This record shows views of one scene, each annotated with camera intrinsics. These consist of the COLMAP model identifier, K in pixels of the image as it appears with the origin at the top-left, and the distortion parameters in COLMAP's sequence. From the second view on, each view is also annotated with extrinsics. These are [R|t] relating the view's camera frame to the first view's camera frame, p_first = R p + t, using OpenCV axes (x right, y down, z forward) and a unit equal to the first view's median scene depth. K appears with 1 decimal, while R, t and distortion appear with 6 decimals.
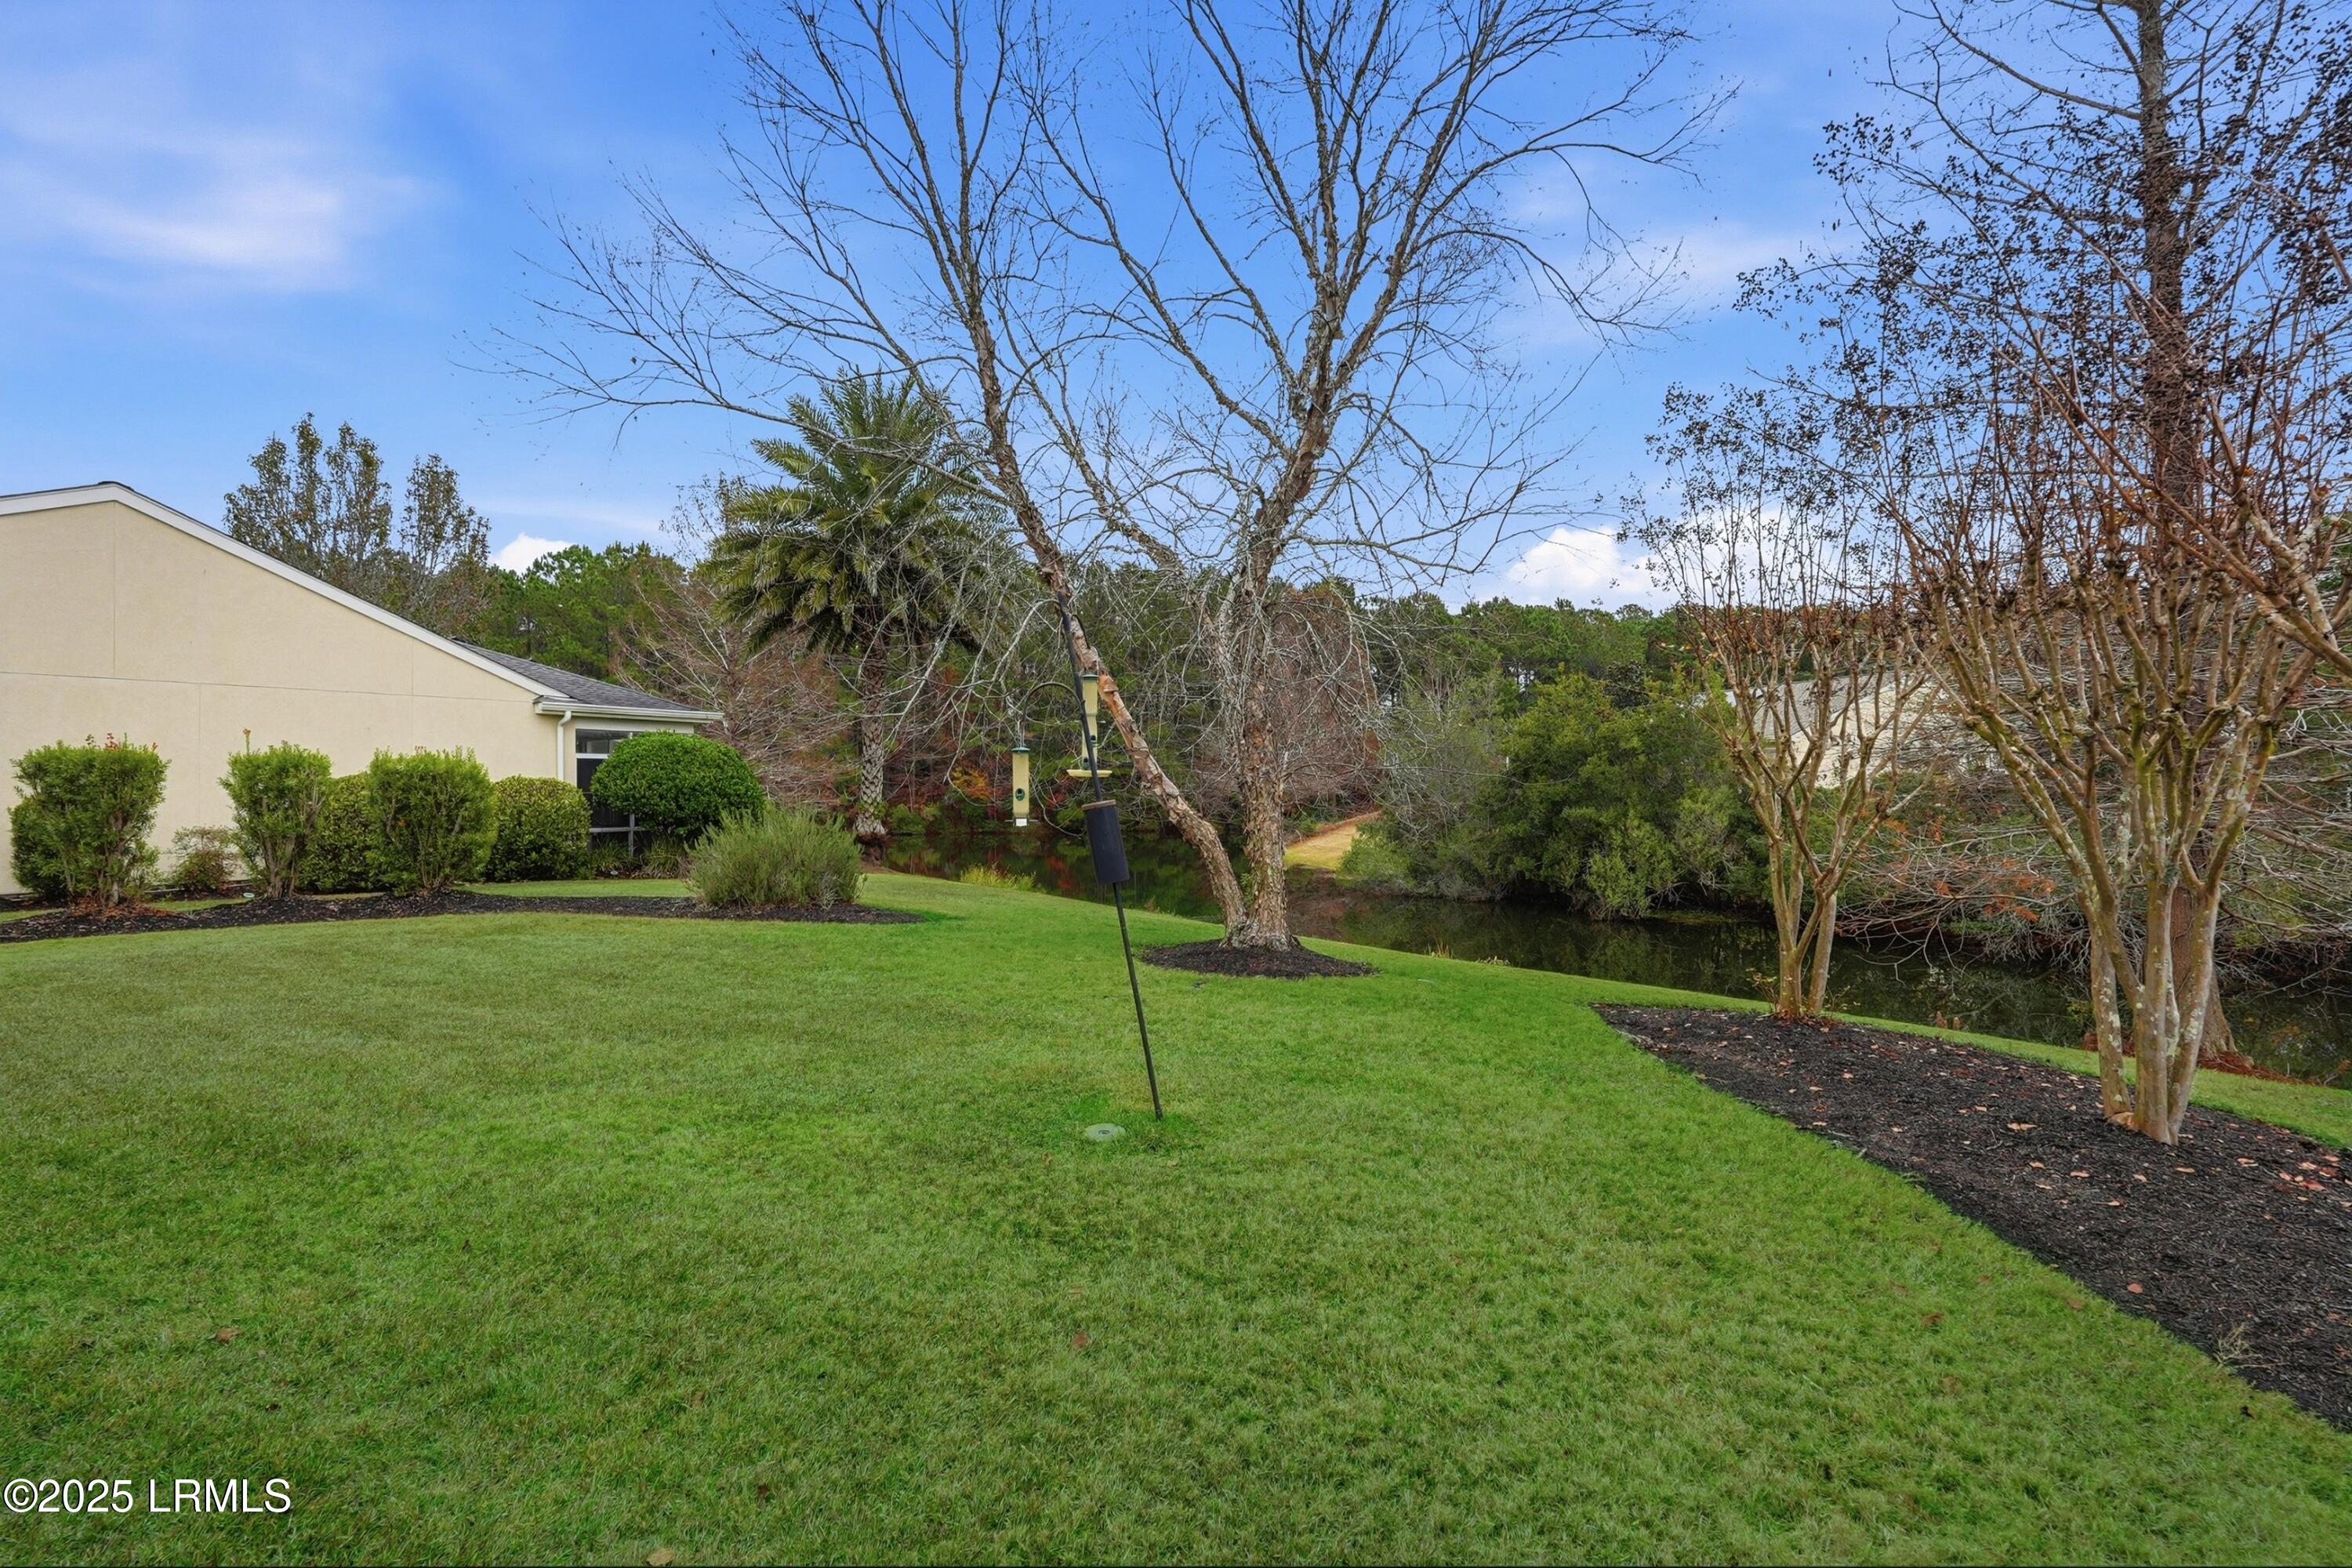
lens RADIAL K [[1143.3, 0, 1171.8], [0, 1143.3, 806.3], [0, 0, 1]] dist [-0.001347, 0.000010]
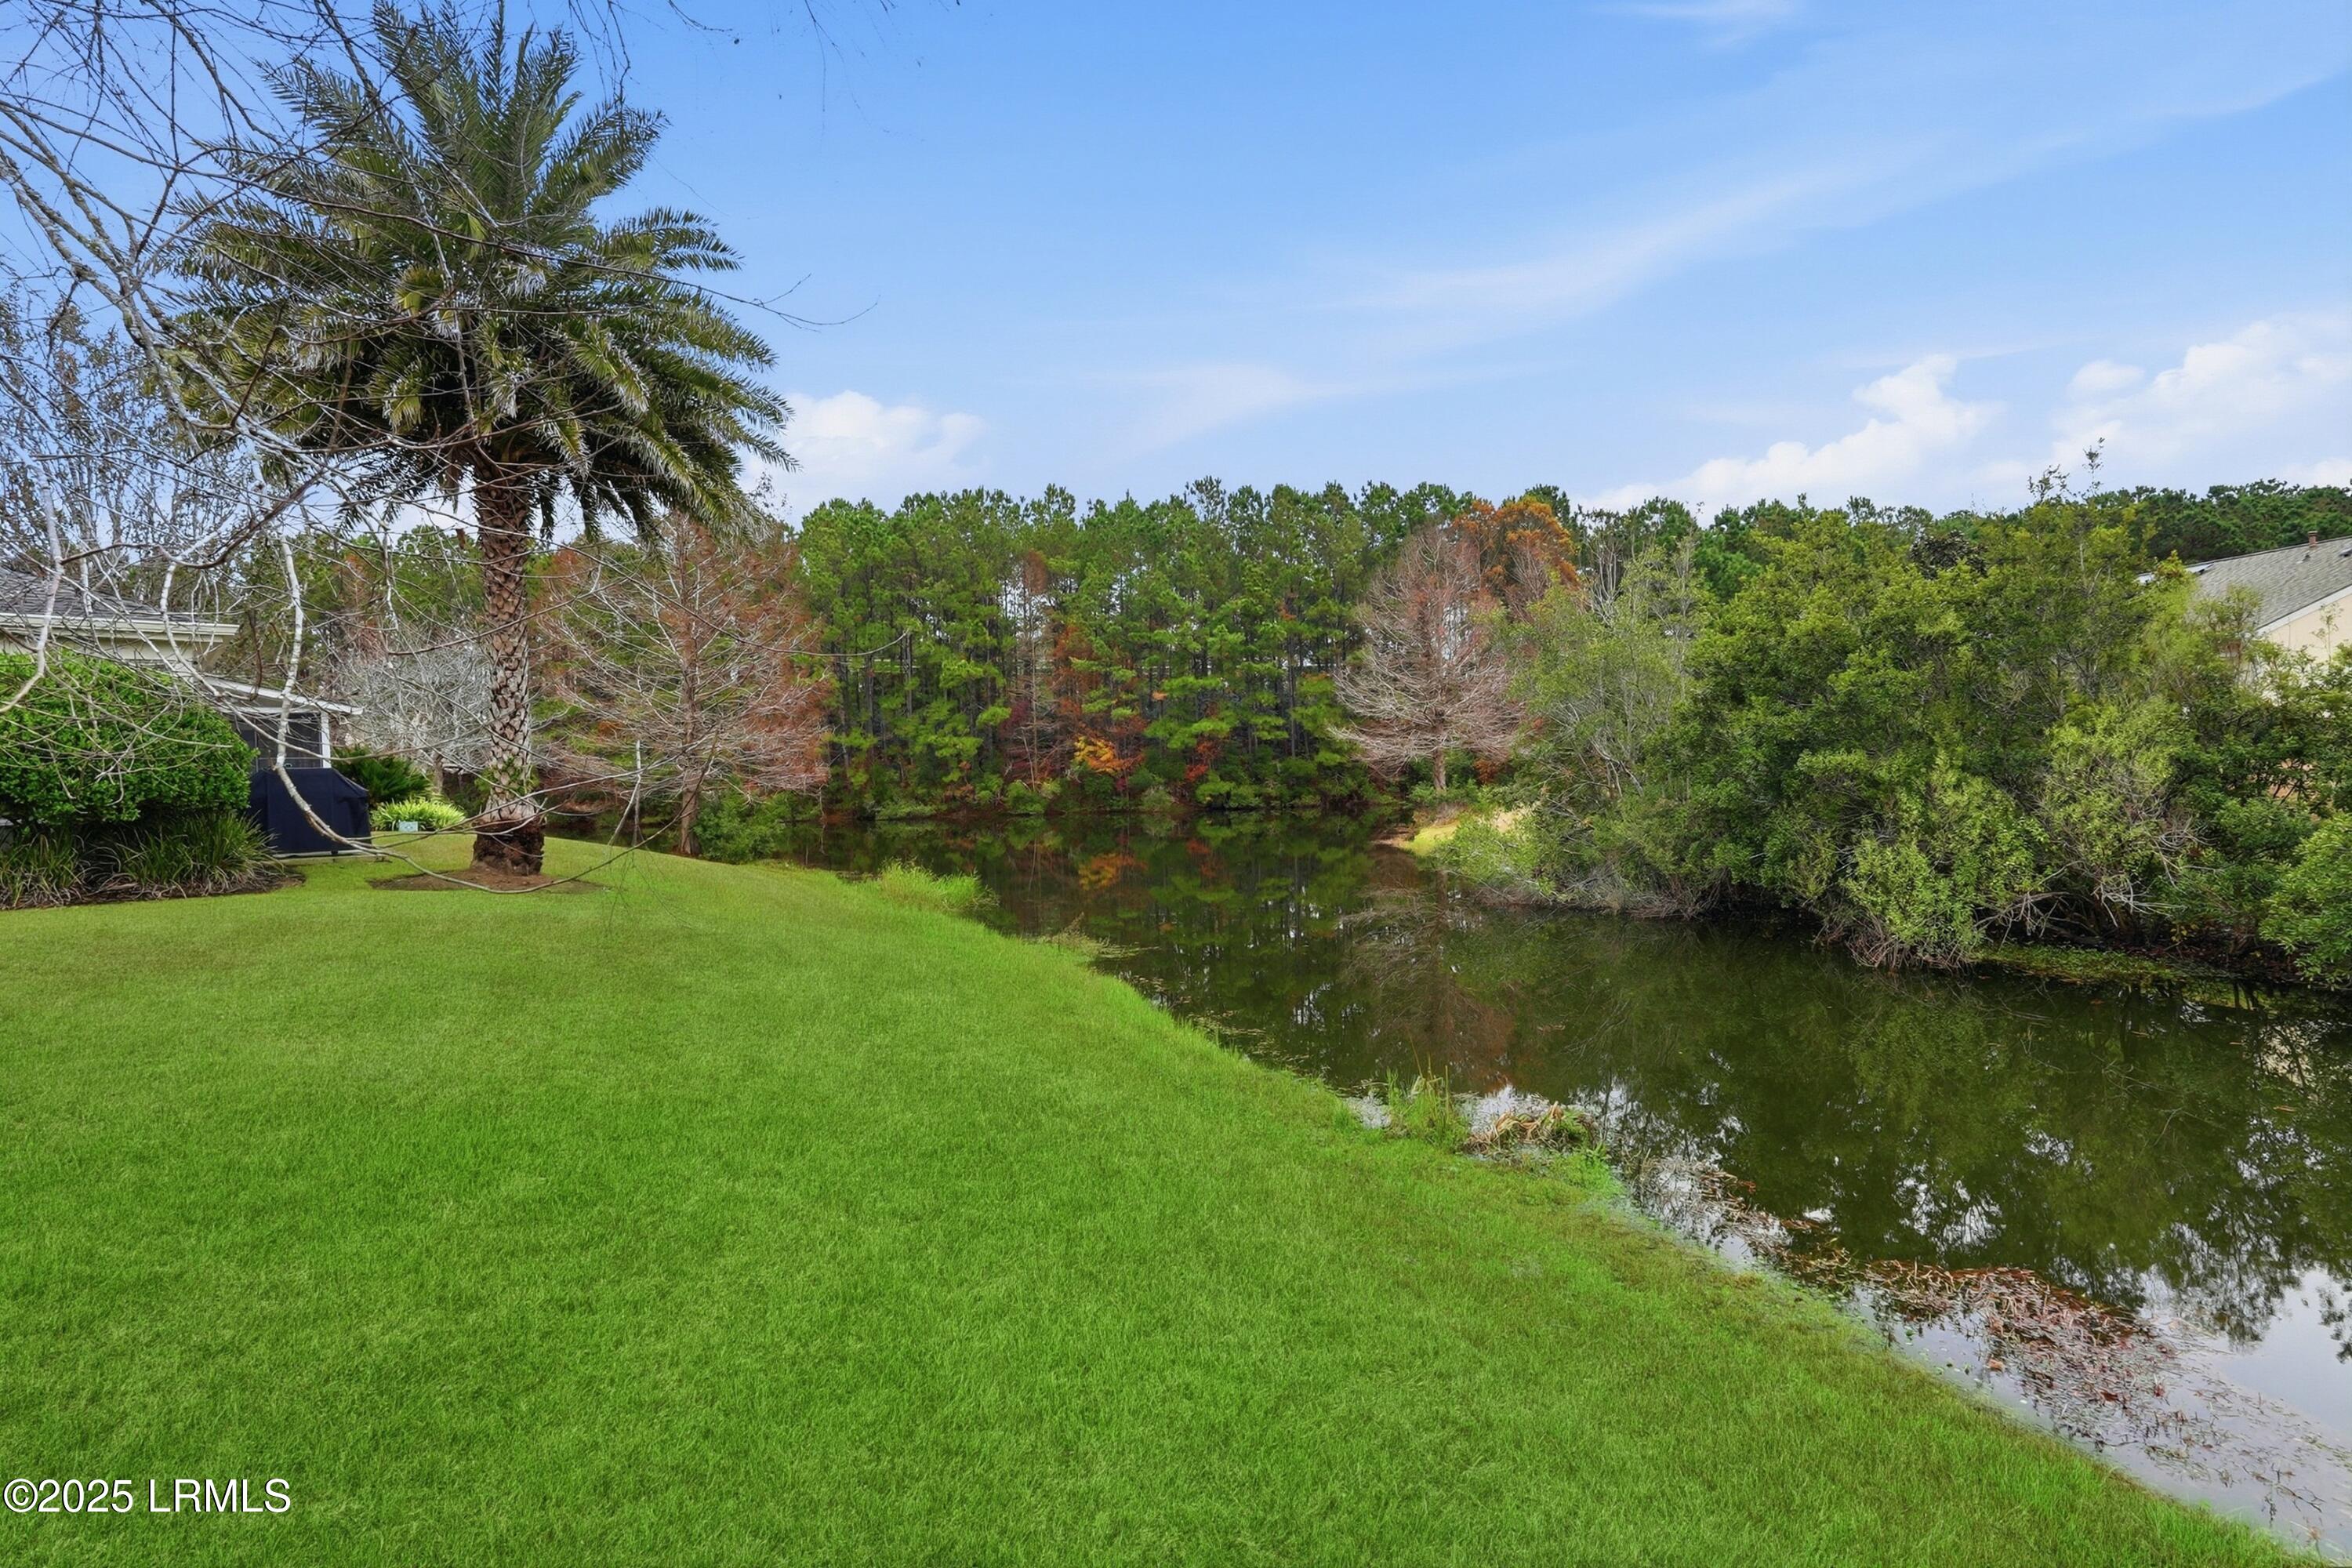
lens RADIAL K [[1143.3, 0, 1171.8], [0, 1143.3, 806.3], [0, 0, 1]] dist [-0.001347, 0.000010]
pose [[0.974539, -0.014051, -0.223776, 0.174757], [0.018456, 0.999675, 0.017605, 0.011343], [0.223456, -0.021286, 0.974482, 0.410927]]
